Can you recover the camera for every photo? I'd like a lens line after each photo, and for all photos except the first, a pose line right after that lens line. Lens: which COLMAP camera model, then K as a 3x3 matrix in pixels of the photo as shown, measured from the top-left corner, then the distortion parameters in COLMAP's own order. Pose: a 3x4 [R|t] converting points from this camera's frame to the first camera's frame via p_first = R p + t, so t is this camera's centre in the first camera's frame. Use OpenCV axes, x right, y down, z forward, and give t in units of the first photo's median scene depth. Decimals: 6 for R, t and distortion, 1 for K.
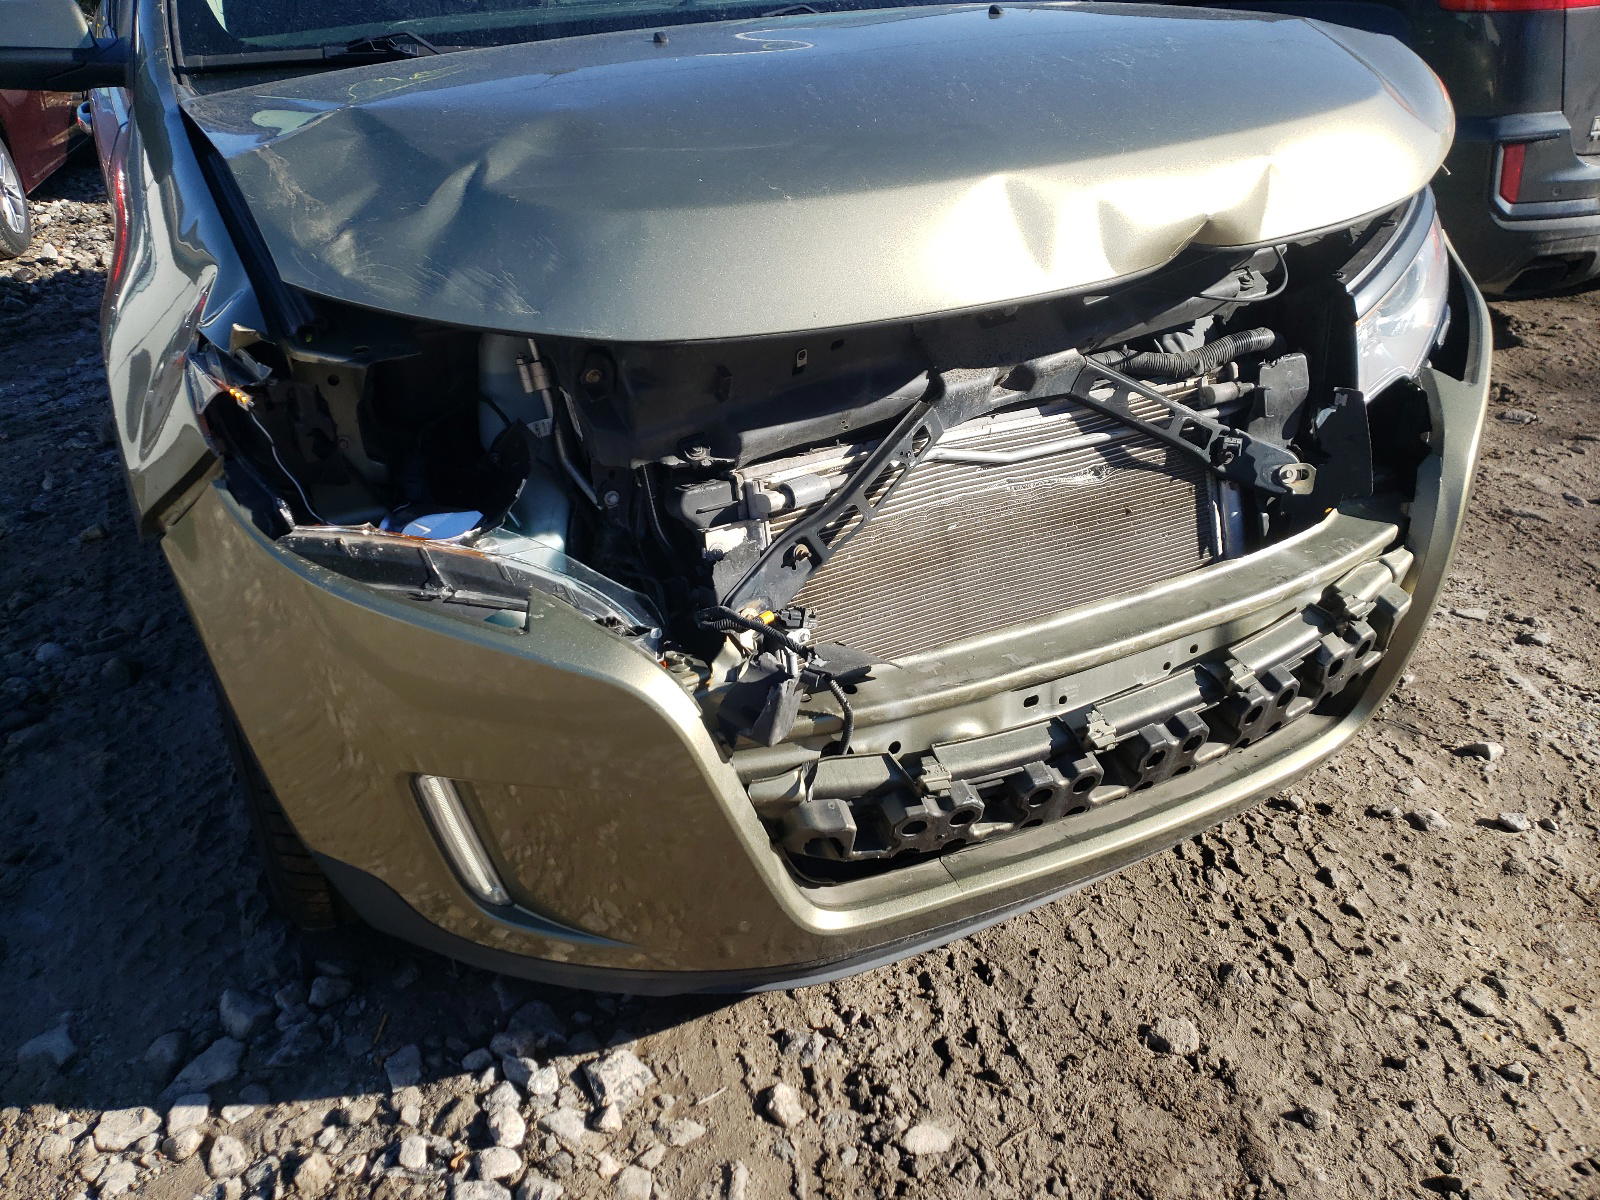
lens RADIAL K [[1326.7, 0, 798.4], [0, 1326.7, 602.4], [0, 0, 1]] dist [0.028539, -0.024211]
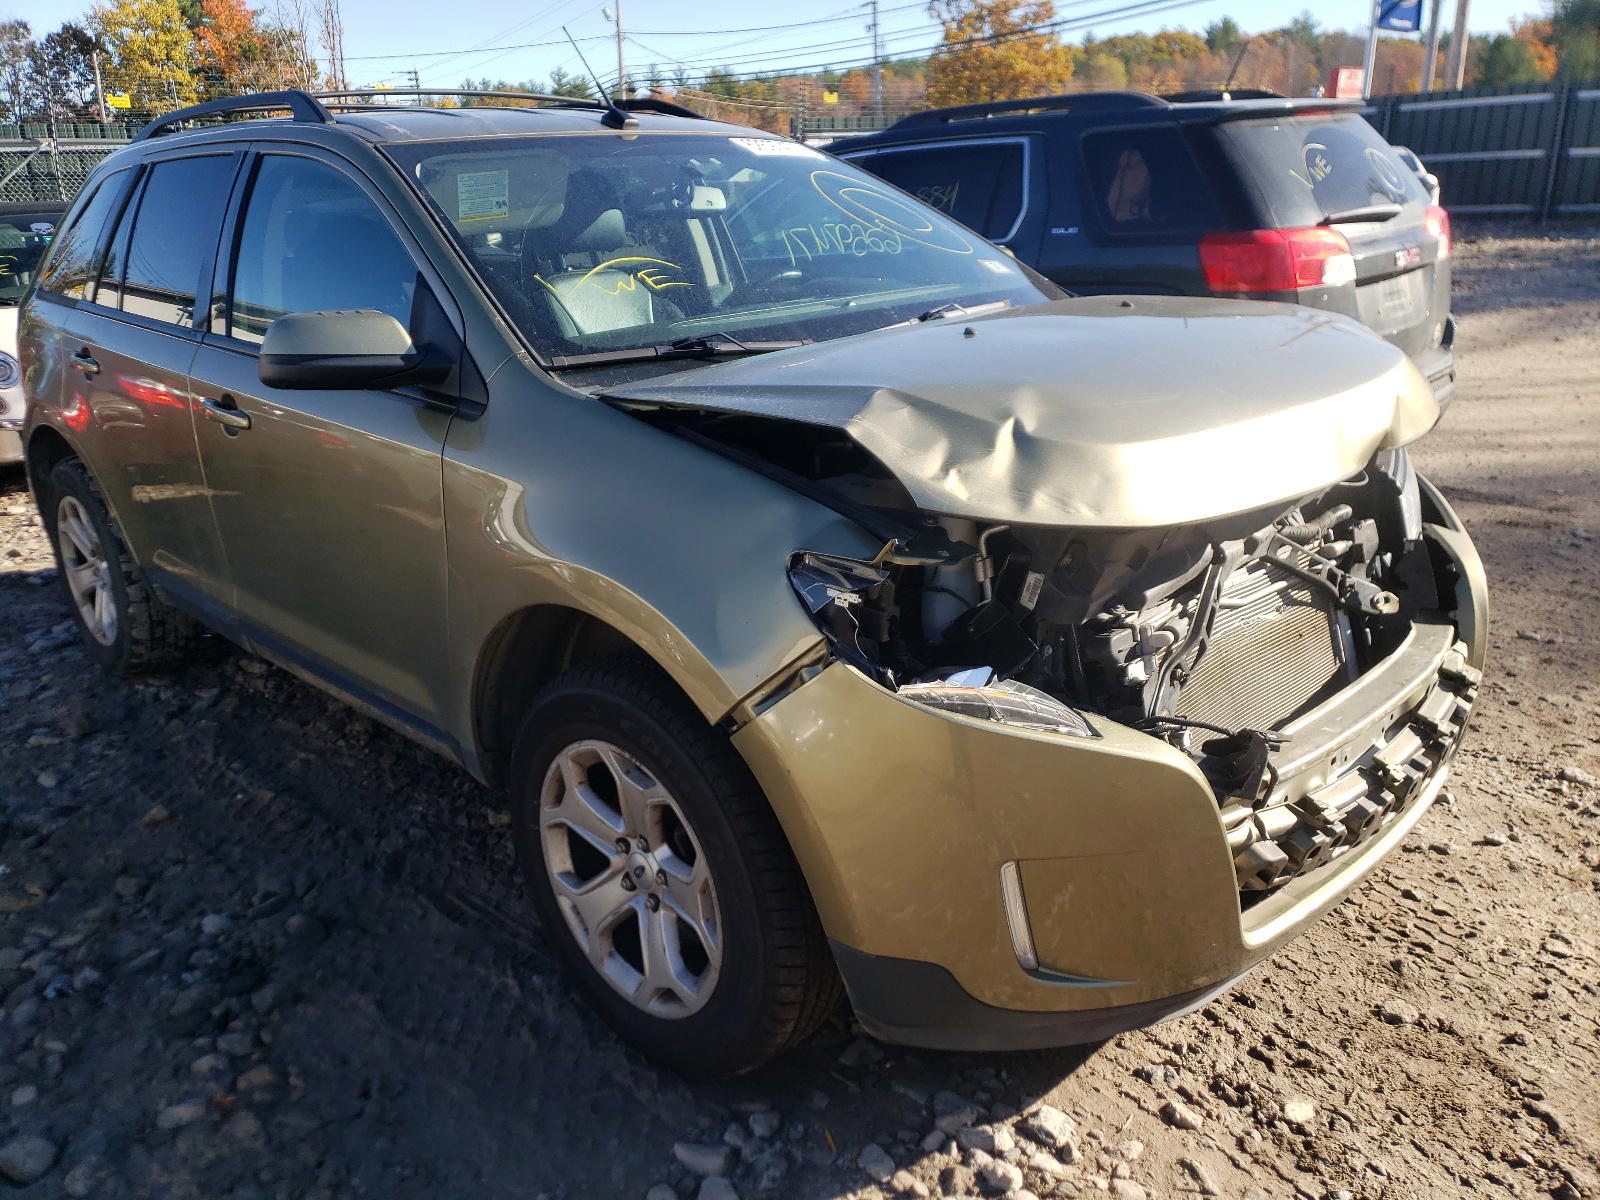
lens RADIAL K [[1326.7, 0, 796.0], [0, 1326.7, 615.2], [0, 0, 1]] dist [0.028539, -0.024211]
pose [[0.945377, -0.096391, 0.311402, -0.703634], [0.149908, 0.976832, -0.152734, 0.047424], [-0.289465, 0.191073, 0.937924, -0.181761]]
